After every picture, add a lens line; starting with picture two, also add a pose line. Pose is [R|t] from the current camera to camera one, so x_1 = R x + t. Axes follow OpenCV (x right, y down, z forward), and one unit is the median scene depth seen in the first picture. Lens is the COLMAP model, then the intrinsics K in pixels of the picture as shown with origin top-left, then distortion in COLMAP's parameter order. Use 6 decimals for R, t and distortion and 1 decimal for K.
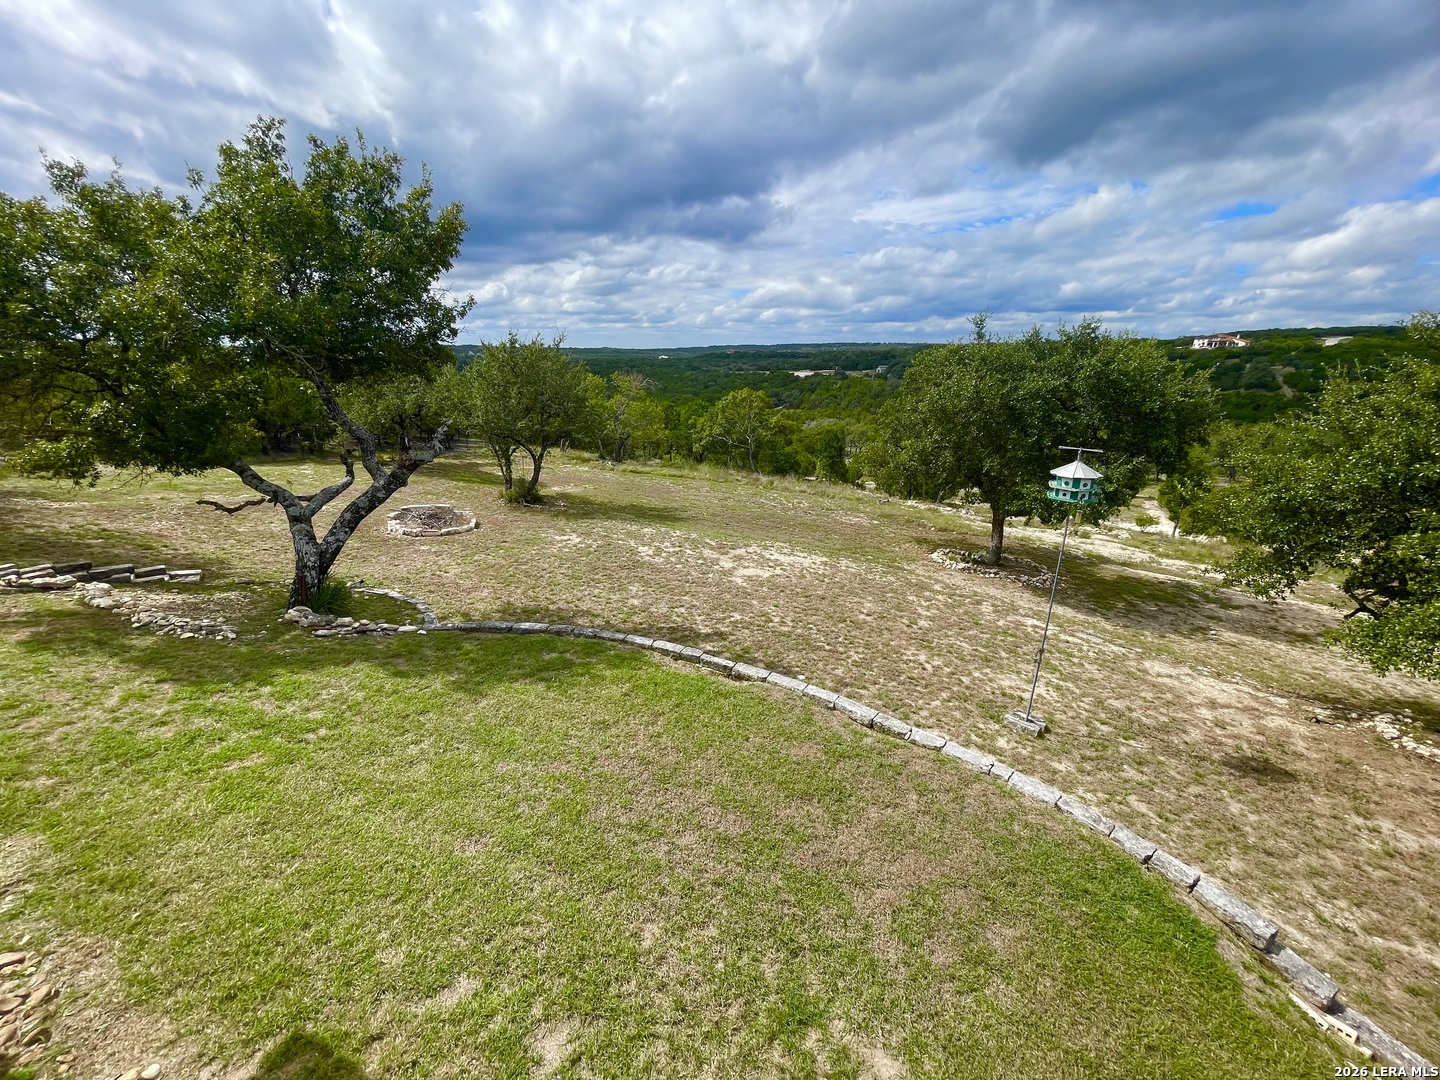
lens RADIAL K [[573.5, 0, 716.9], [0, 573.5, 548.8], [0, 0, 1]] dist [-0.003430, 0.000807]
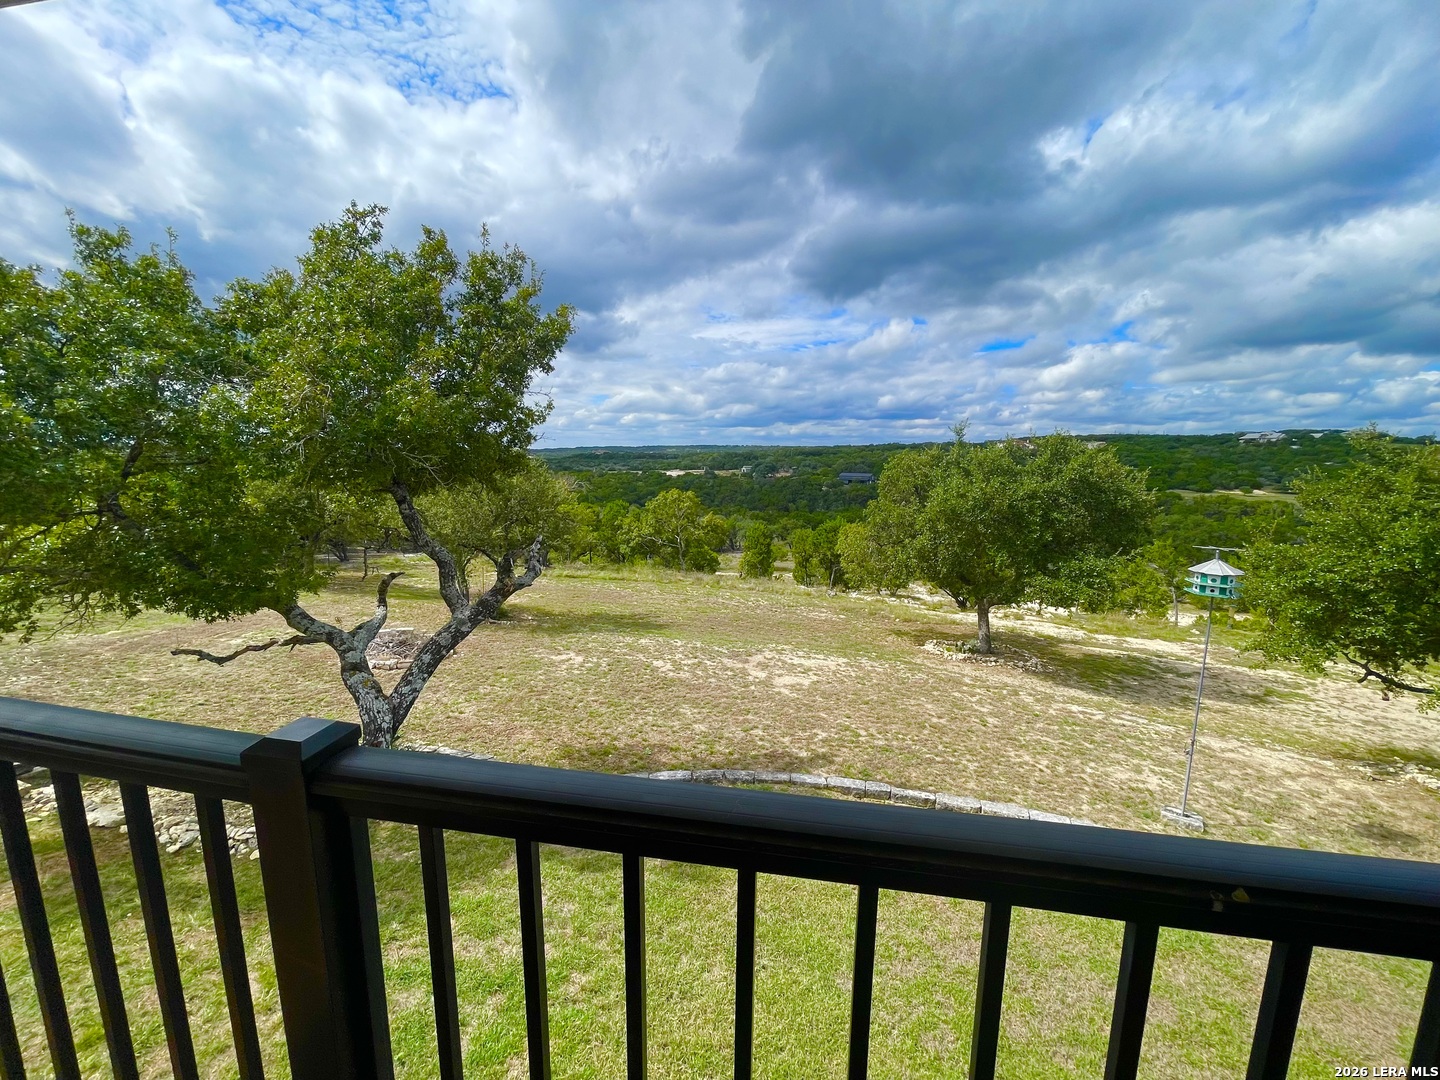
lens RADIAL K [[573.5, 0, 695.6], [0, 573.5, 551.0], [0, 0, 1]] dist [-0.003430, 0.000807]
pose [[0.975940, -0.035280, 0.215168, -0.191112], [0.069217, 0.985909, -0.152294, -0.024372], [-0.206763, 0.163523, 0.964629, 0.054862]]
